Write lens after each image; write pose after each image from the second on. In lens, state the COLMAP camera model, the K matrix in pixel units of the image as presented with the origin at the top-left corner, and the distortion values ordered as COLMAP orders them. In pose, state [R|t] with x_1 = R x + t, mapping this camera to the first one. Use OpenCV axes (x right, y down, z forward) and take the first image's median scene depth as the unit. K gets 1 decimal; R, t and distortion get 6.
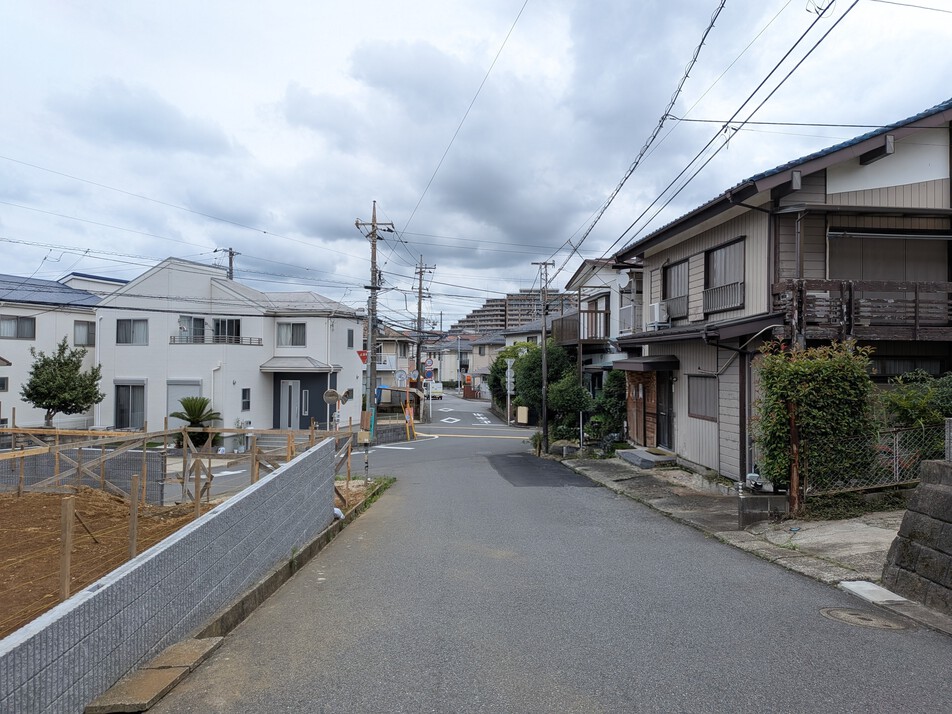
lens RADIAL K [[678.3, 0, 476.2], [0, 678.3, 365.0], [0, 0, 1]] dist [0.097829, -0.146566]
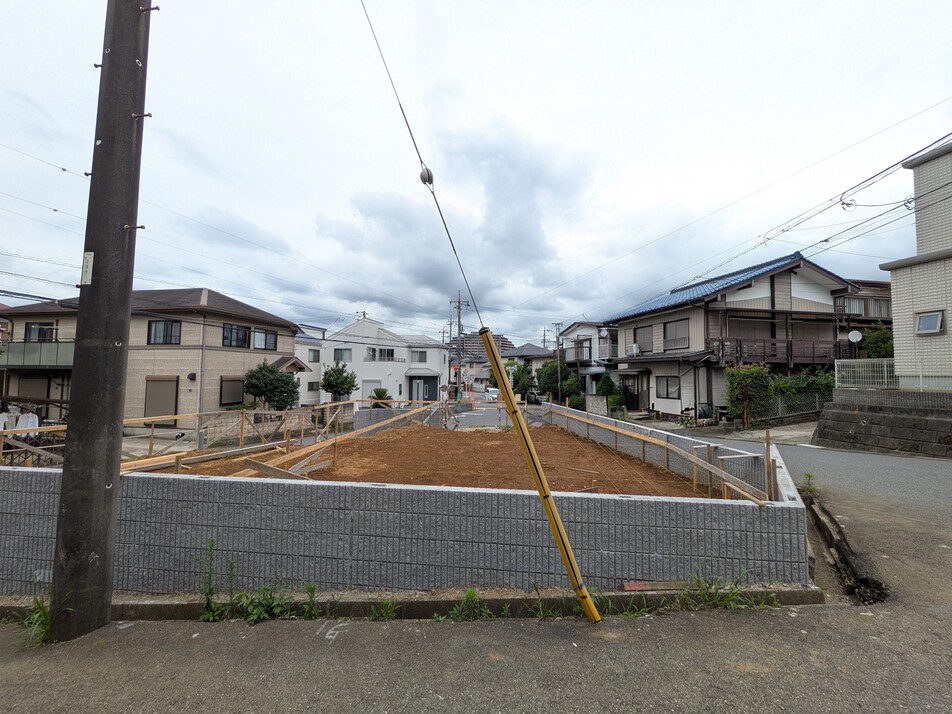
lens RADIAL K [[378.8, 0, 477.5], [0, 378.8, 354.3], [0, 0, 1]] dist [-0.000475, 0.000098]
pose [[0.995511, 0.008078, 0.094303, -0.262137], [-0.003313, 0.998715, -0.050579, 0.004252], [-0.094590, 0.050040, 0.994258, -0.132489]]
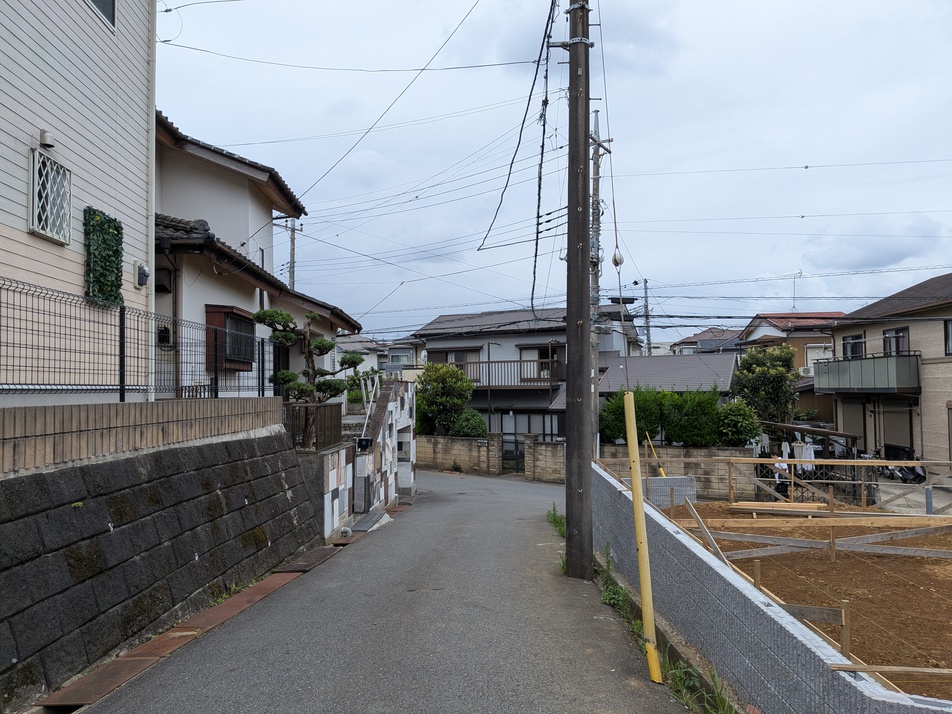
lens RADIAL K [[678.3, 0, 476.2], [0, 678.3, 365.0], [0, 0, 1]] dist [0.097829, -0.146566]
pose [[0.182292, -0.042469, -0.982327, -0.060061], [0.012434, 0.999086, -0.040886, -0.007771], [0.983166, -0.004761, 0.182654, -0.114599]]
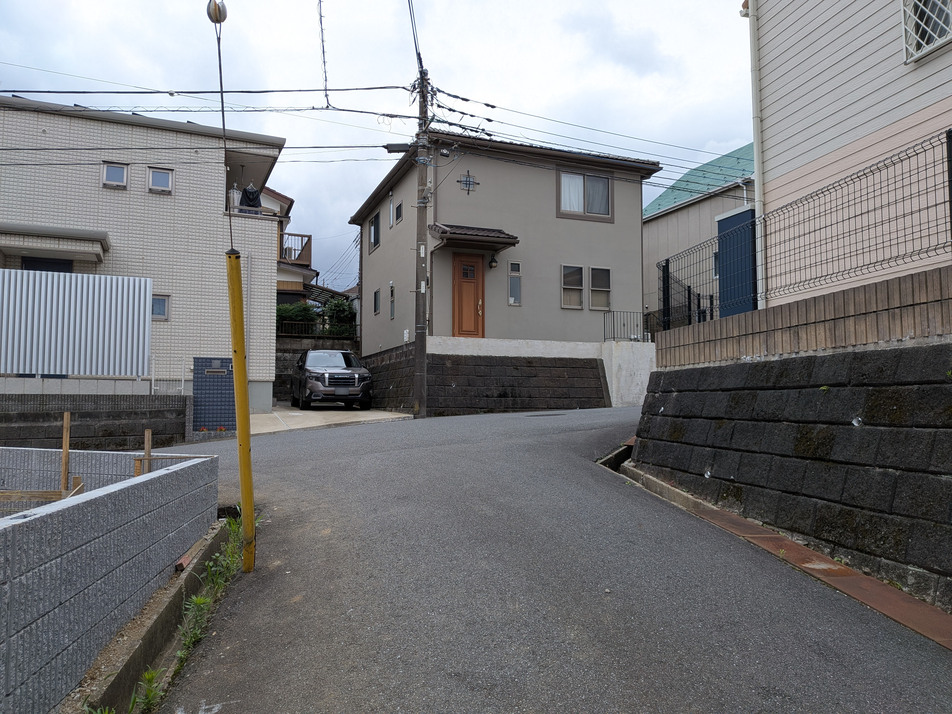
lens RADIAL K [[701.8, 0, 451.8], [0, 701.8, 356.3], [0, 0, 1]] dist [0.106388, 0.000207]
pose [[-0.326794, 0.061821, 0.943072, -0.420967], [-0.003407, 0.997775, -0.066587, 0.025824], [-0.945090, -0.024973, -0.325856, -0.023731]]
